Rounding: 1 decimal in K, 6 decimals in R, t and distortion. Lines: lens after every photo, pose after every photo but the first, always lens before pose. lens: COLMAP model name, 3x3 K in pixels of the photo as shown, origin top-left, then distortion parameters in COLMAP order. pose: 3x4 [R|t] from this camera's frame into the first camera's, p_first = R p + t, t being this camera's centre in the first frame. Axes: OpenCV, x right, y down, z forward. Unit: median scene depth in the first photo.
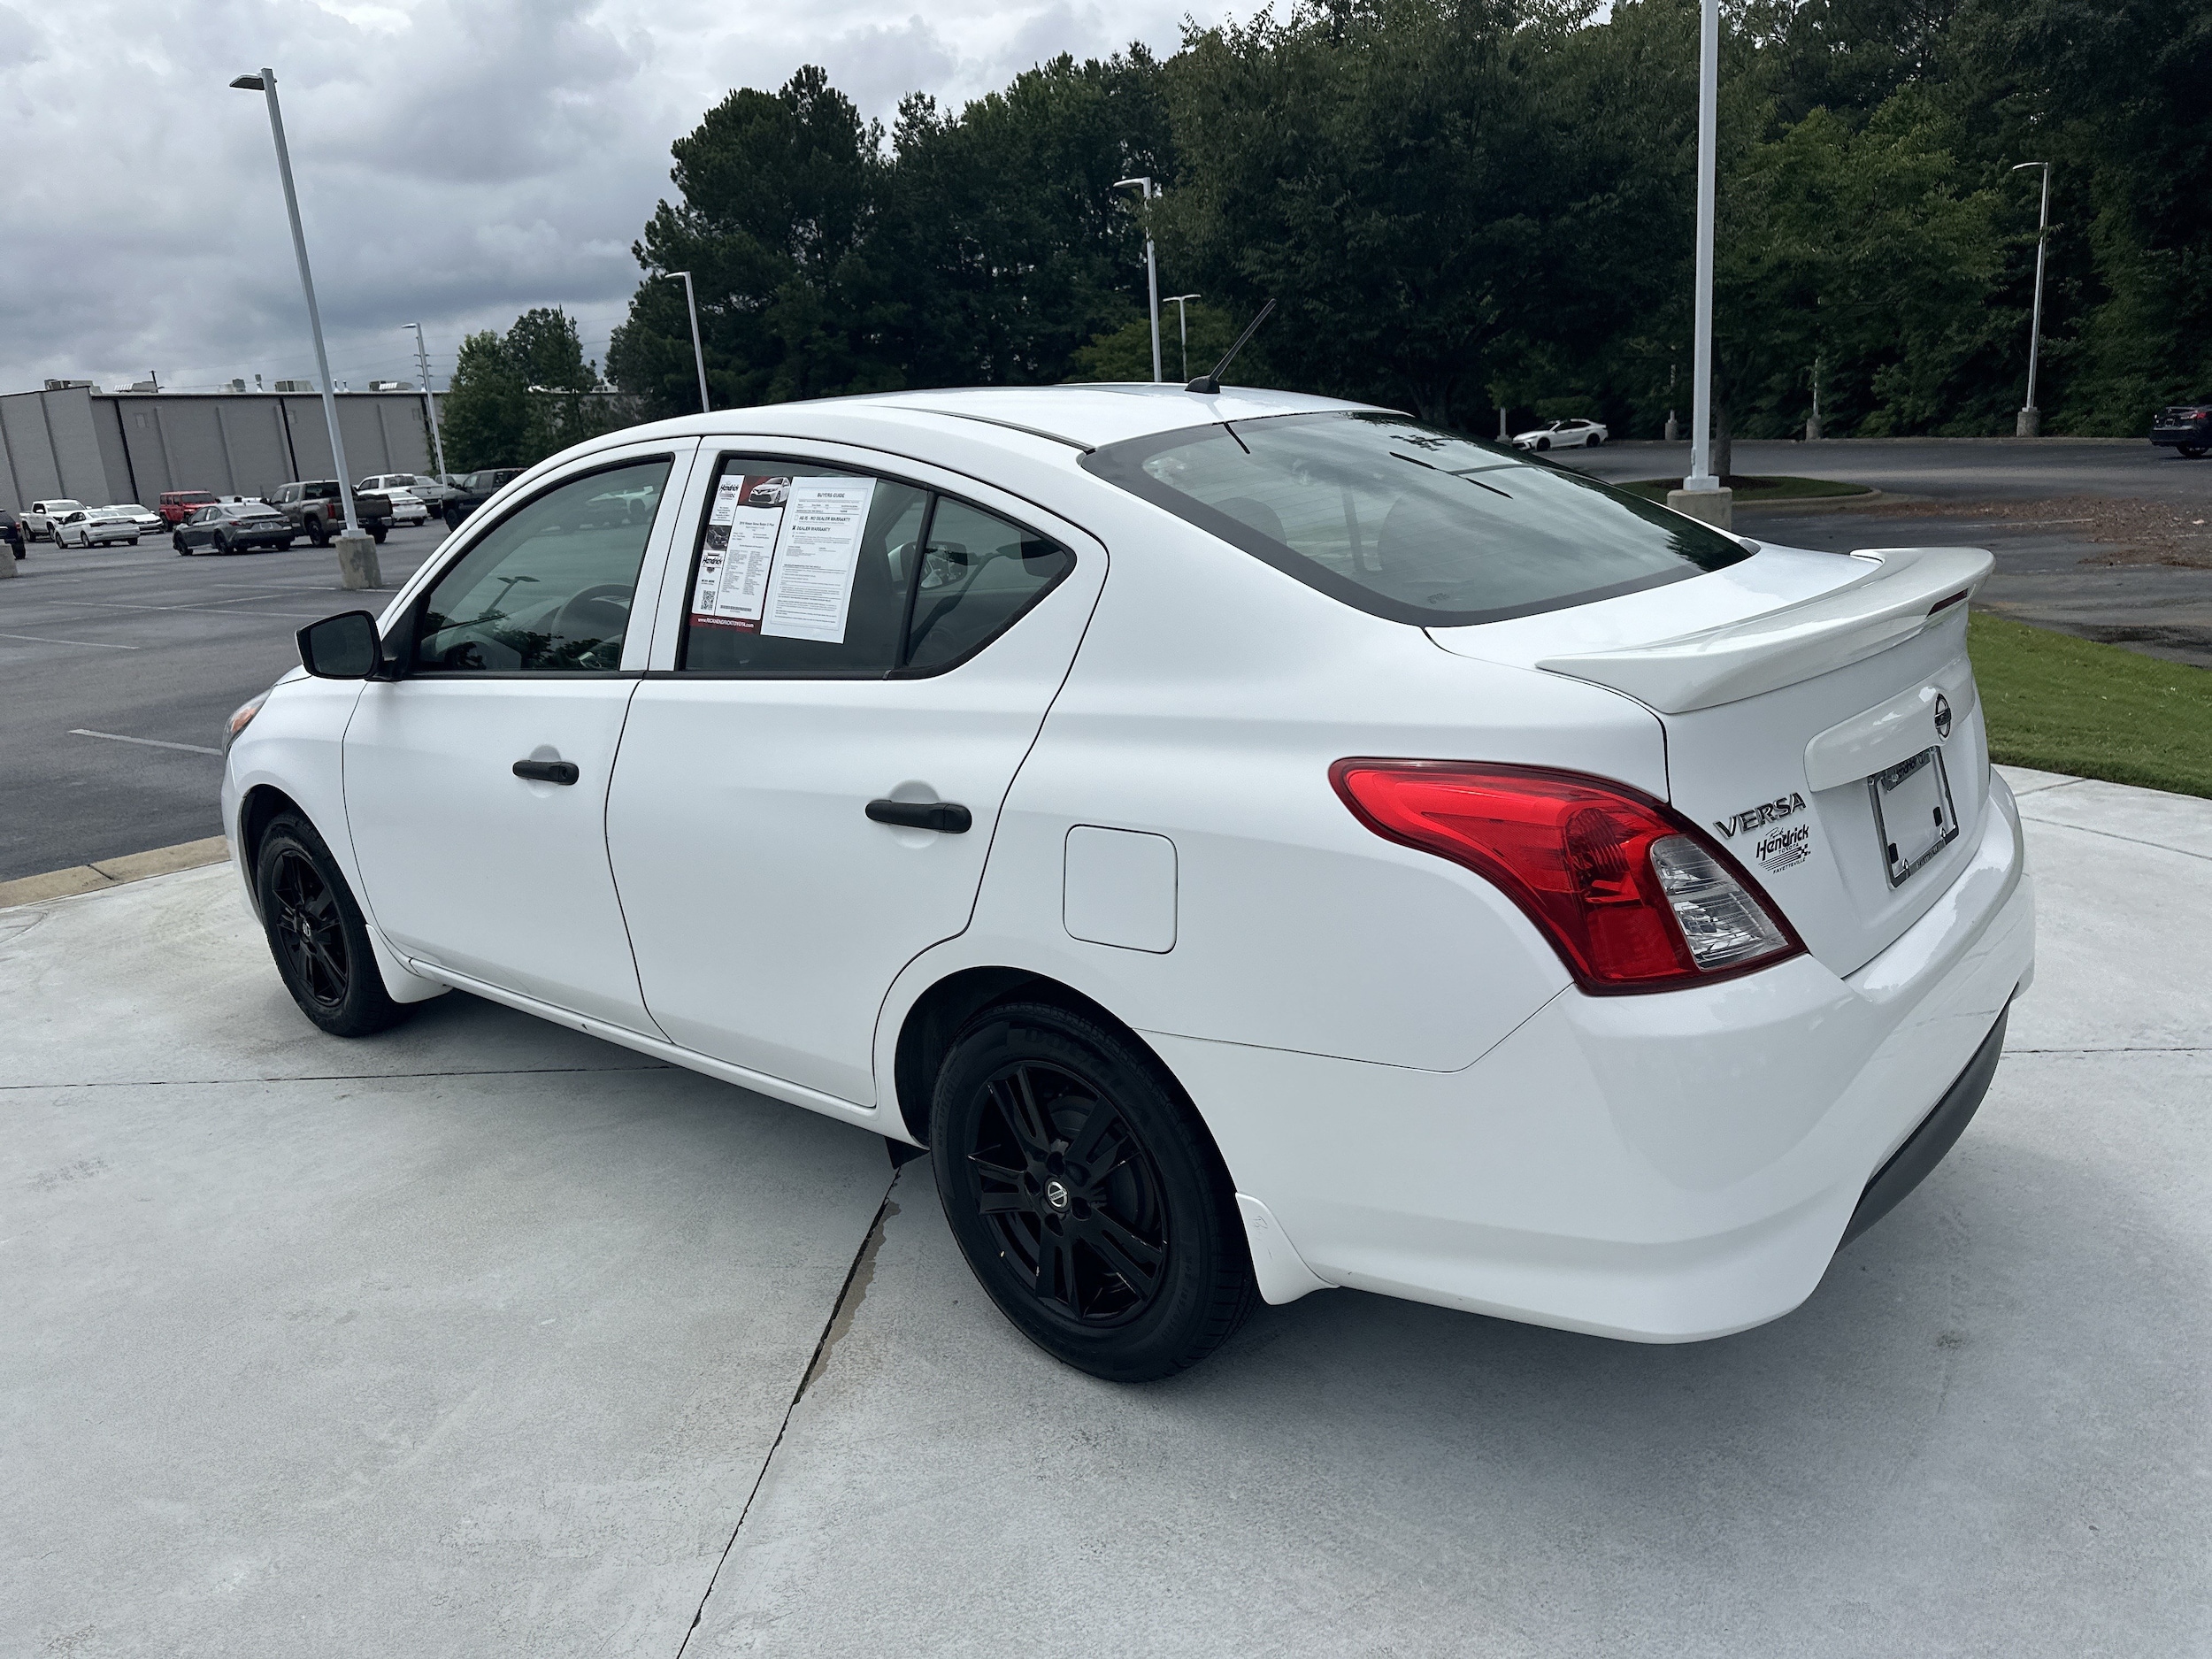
lens RADIAL K [[1561.3, 0, 1108.1], [0, 1561.3, 836.9], [0, 0, 1]] dist [0.030363, -0.032913]
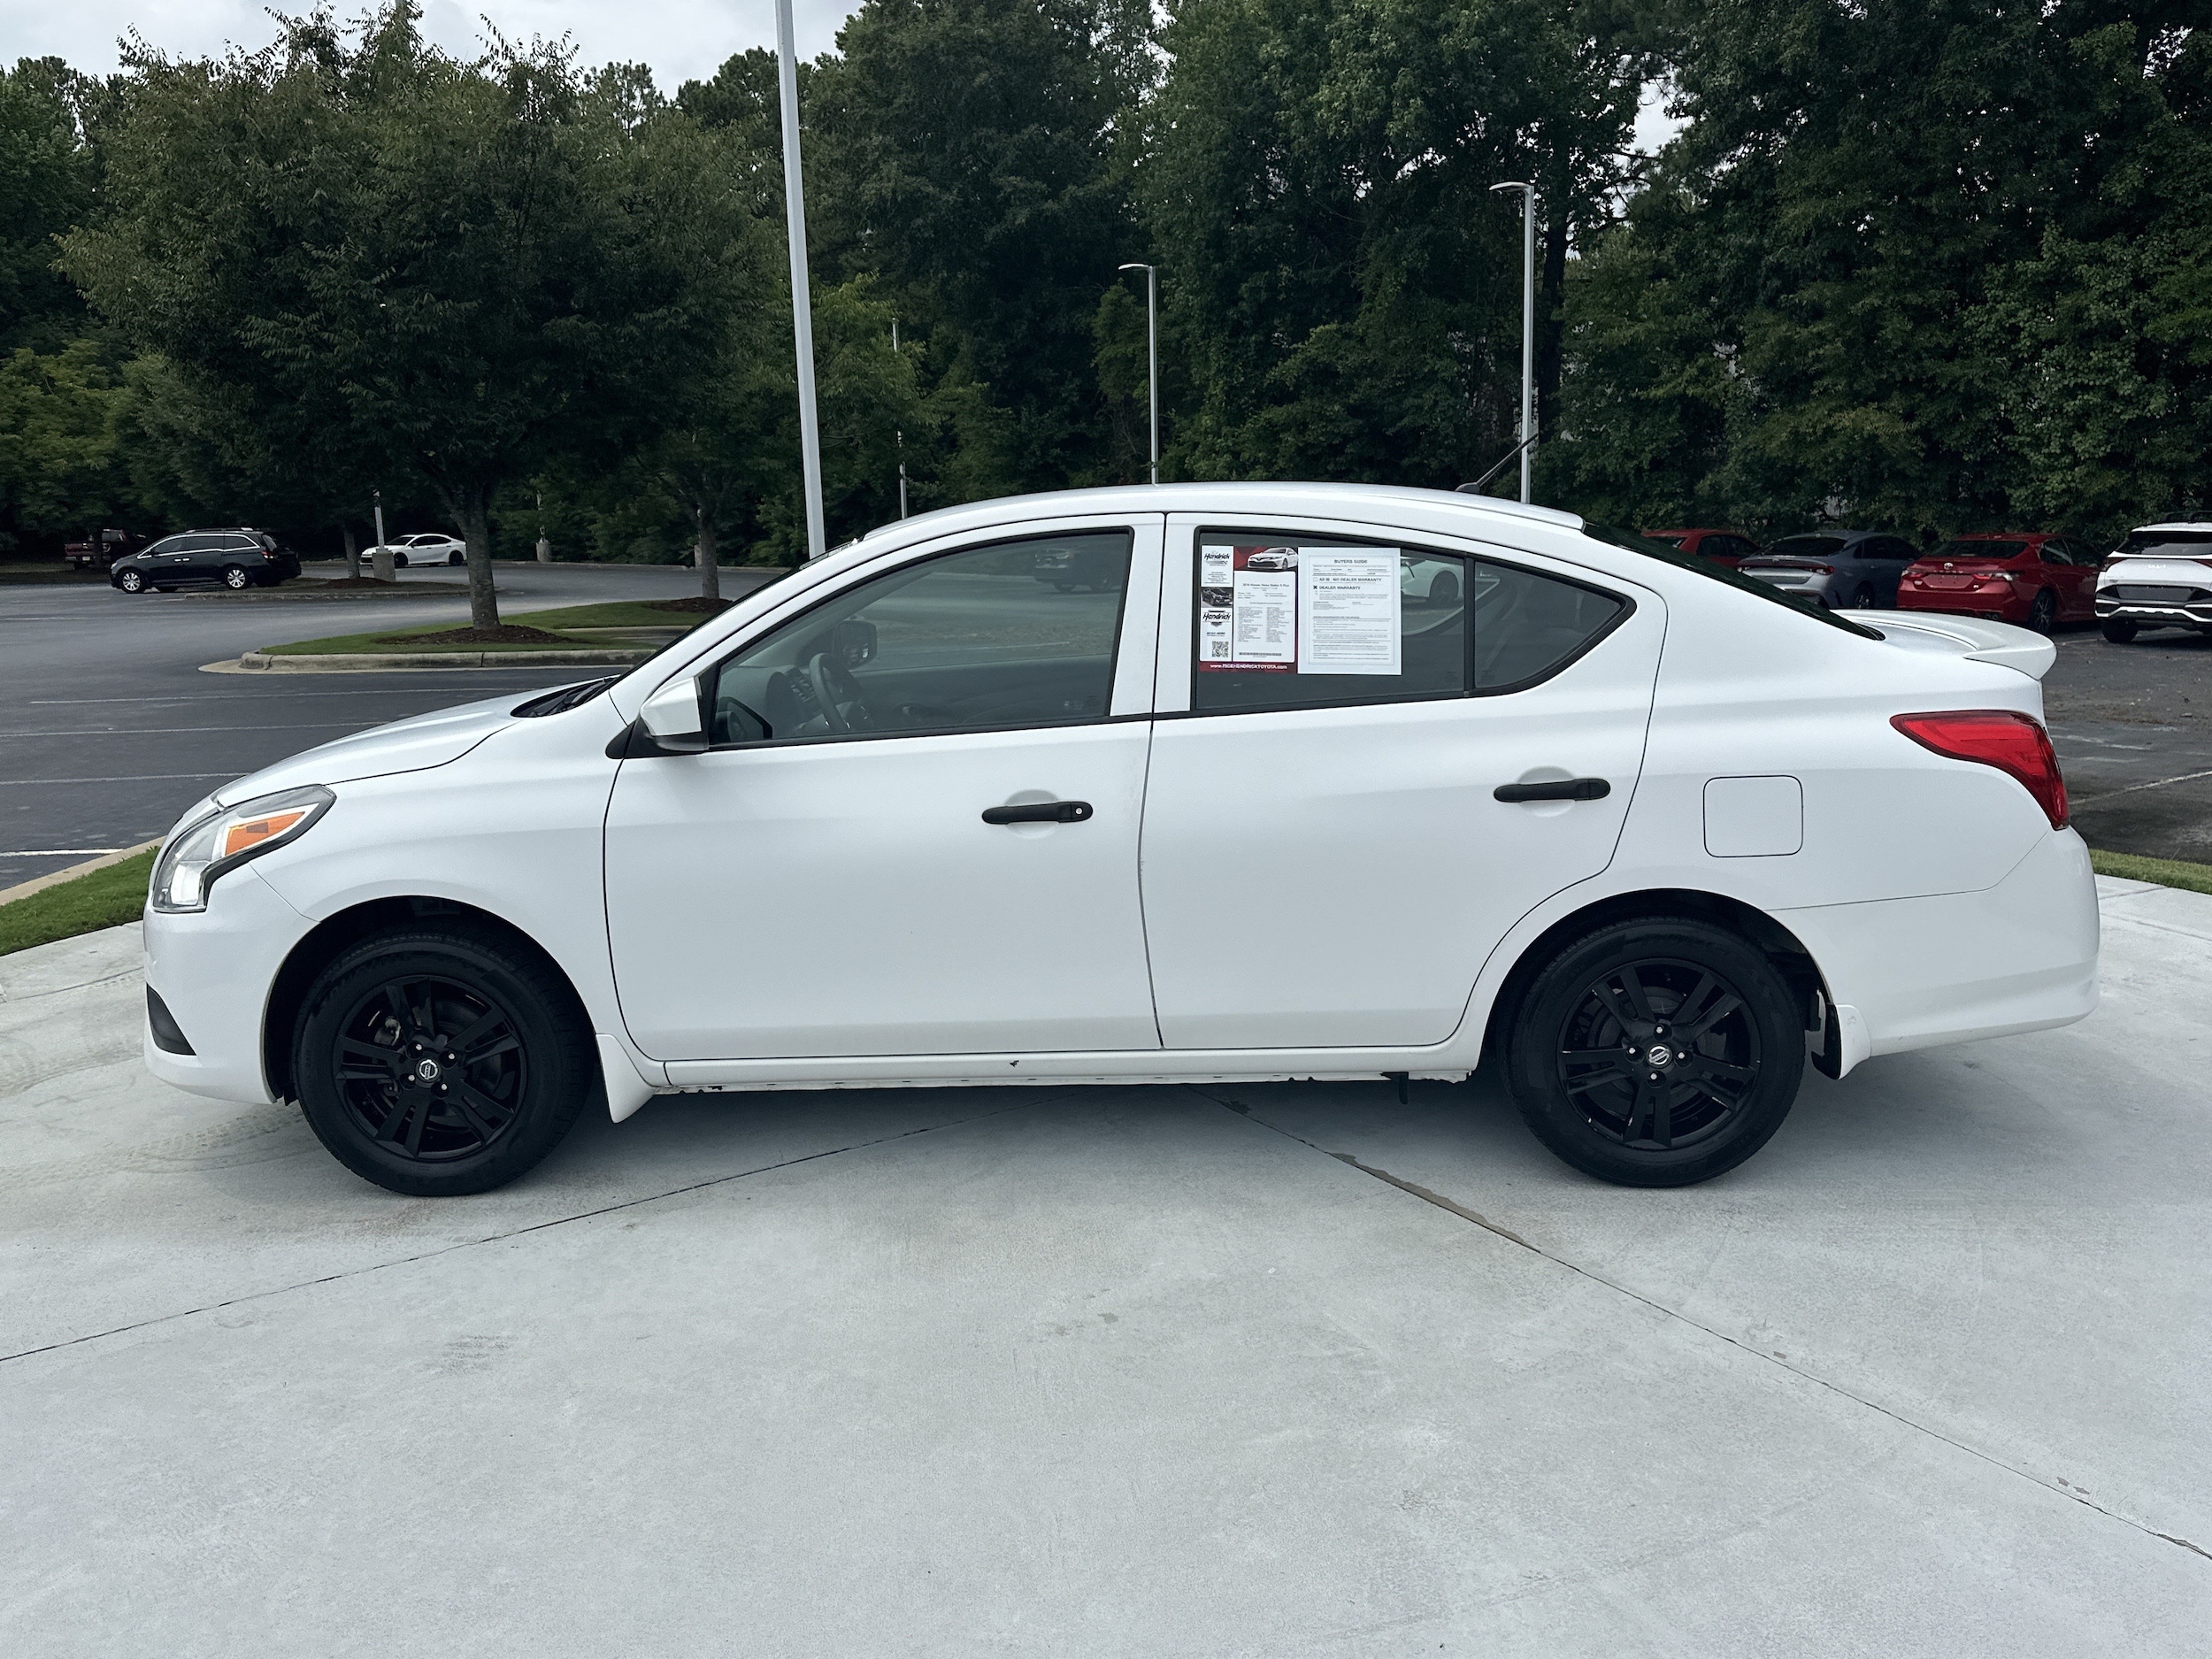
lens RADIAL K [[1762.5, 0, 1117.7], [0, 1762.5, 839.5], [0, 0, 1]] dist [0.079439, -0.078078]
pose [[0.774105, -0.071537, 0.629003, -1.147726], [0.130139, 0.990356, -0.047526, 0.042957], [-0.619537, 0.118648, 0.775949, 0.036125]]
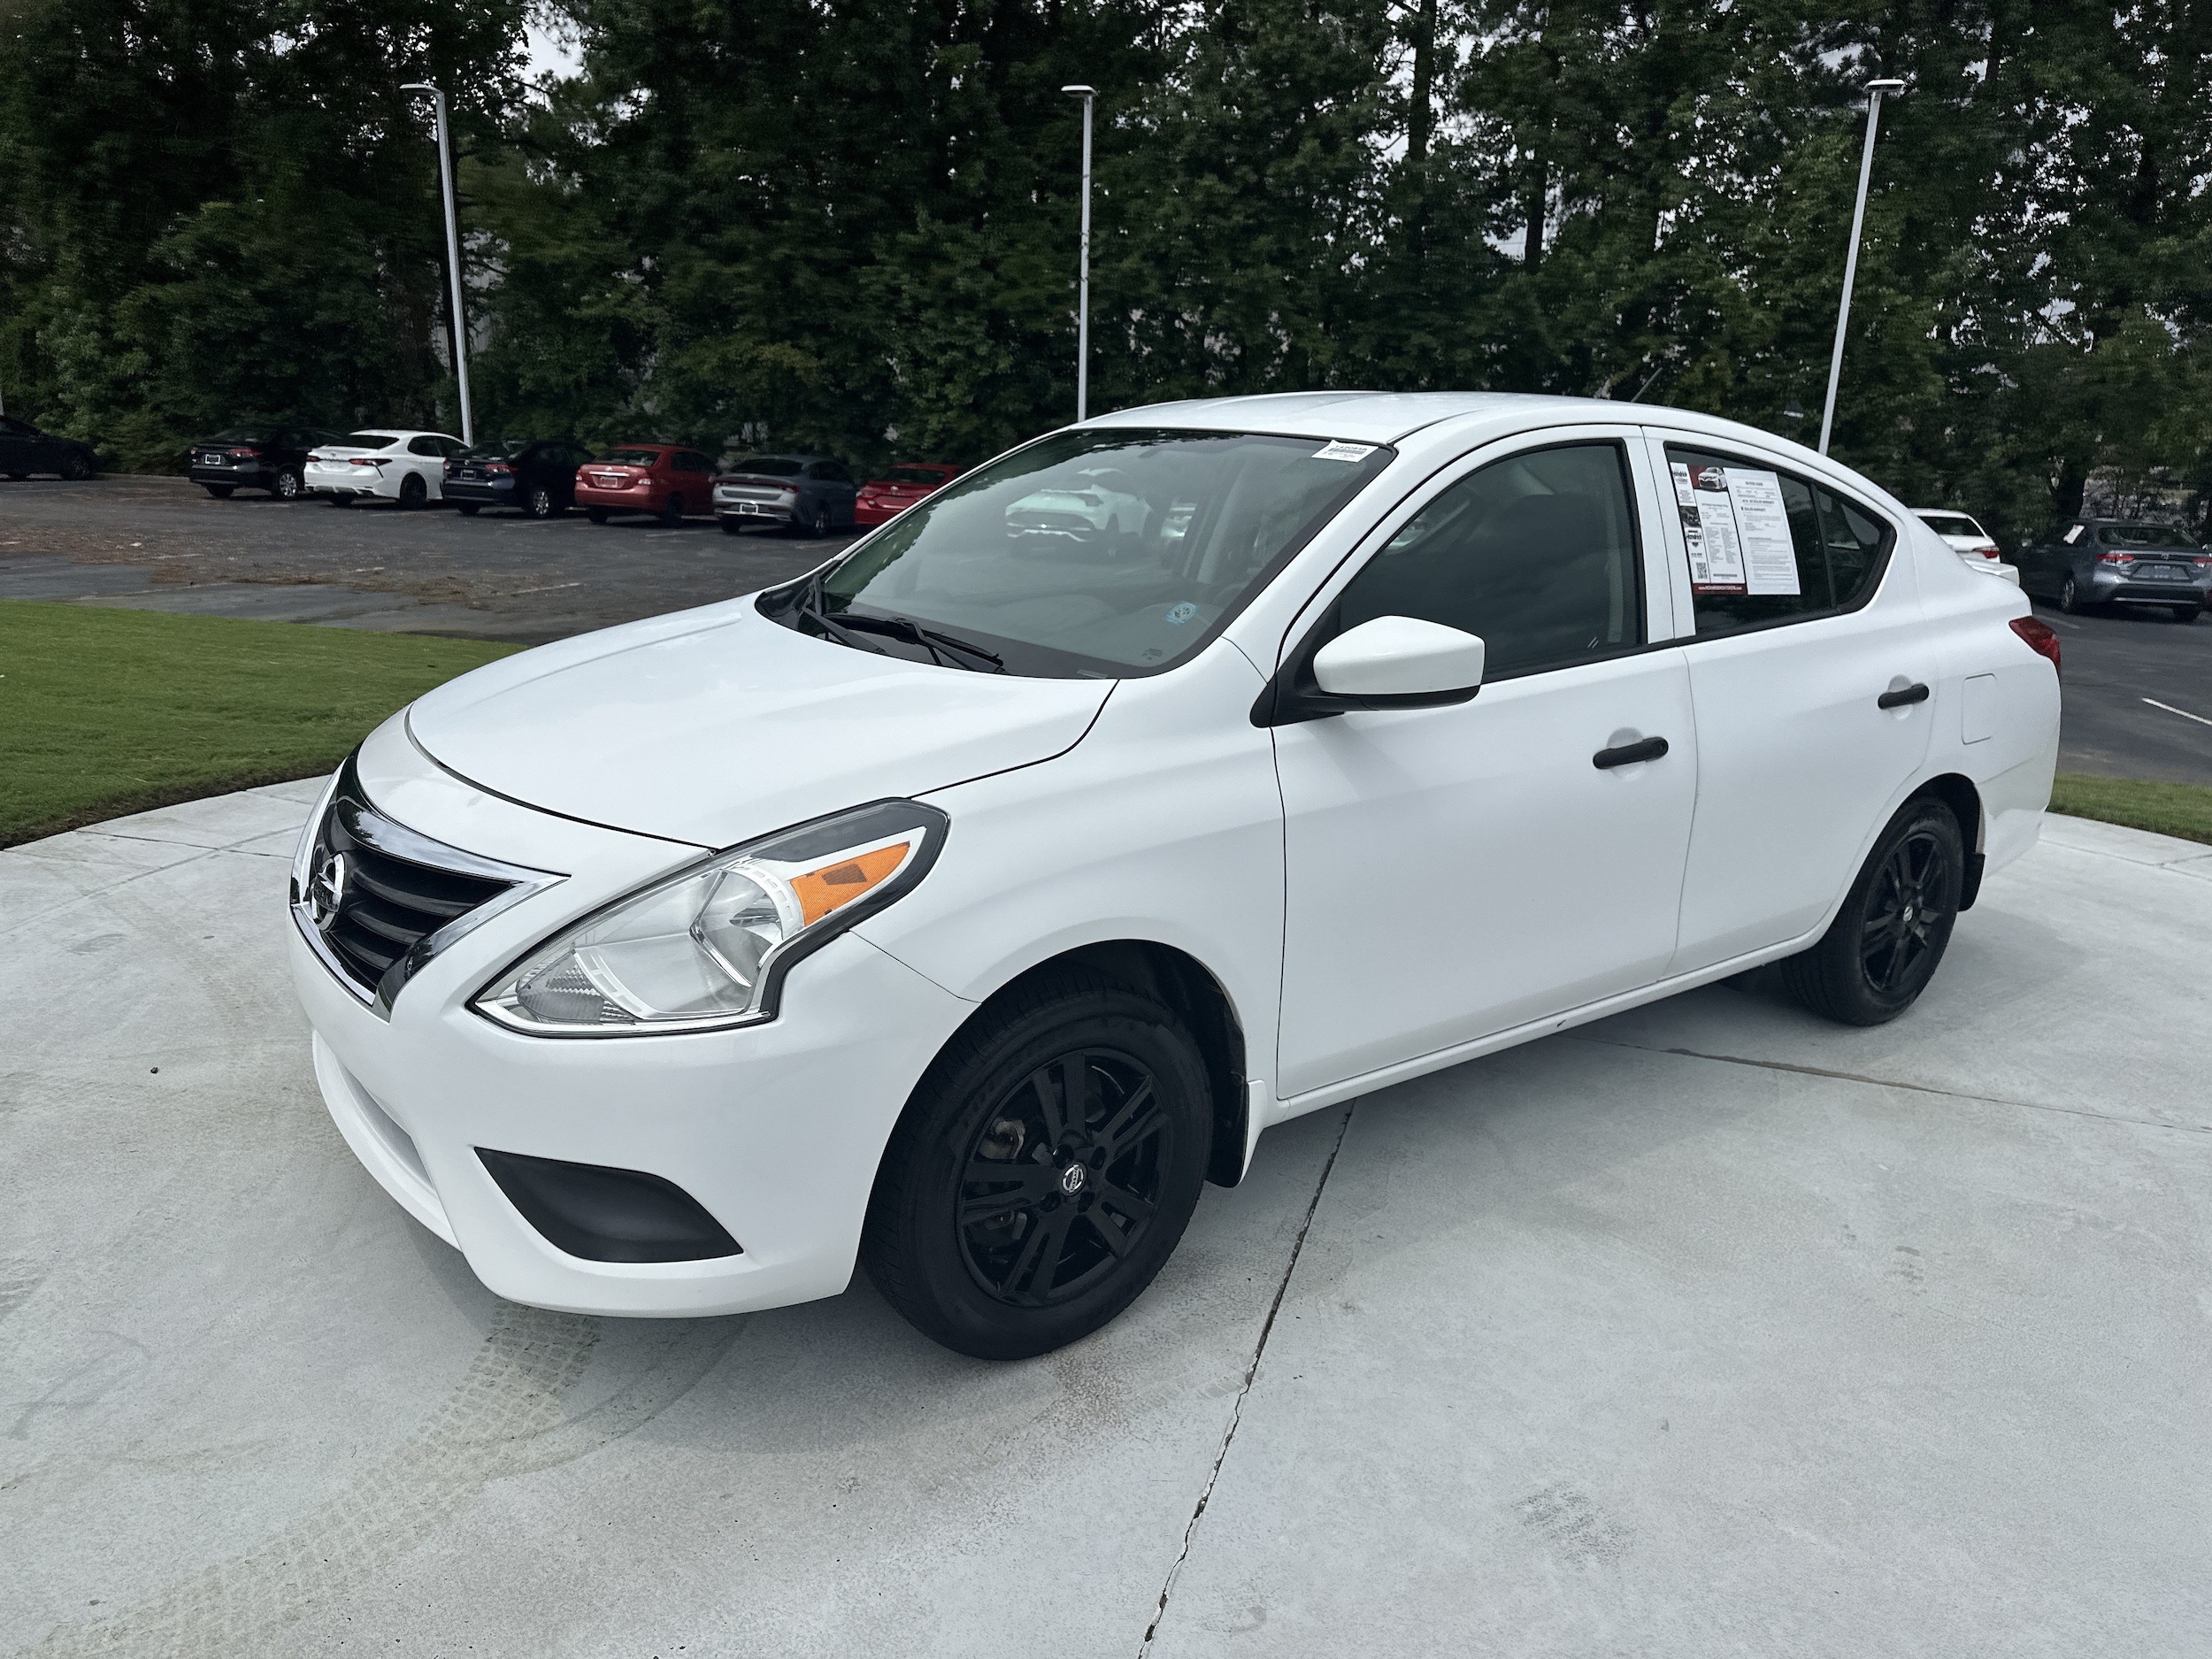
lens RADIAL K [[1561.3, 0, 1114.0], [0, 1561.3, 851.8], [0, 0, 1]] dist [0.030363, -0.032913]
pose [[0.201749, -0.188137, 0.961198, -1.478231], [0.197179, 0.969087, 0.148294, -0.205154], [-0.959384, 0.159610, 0.232609, 1.168163]]
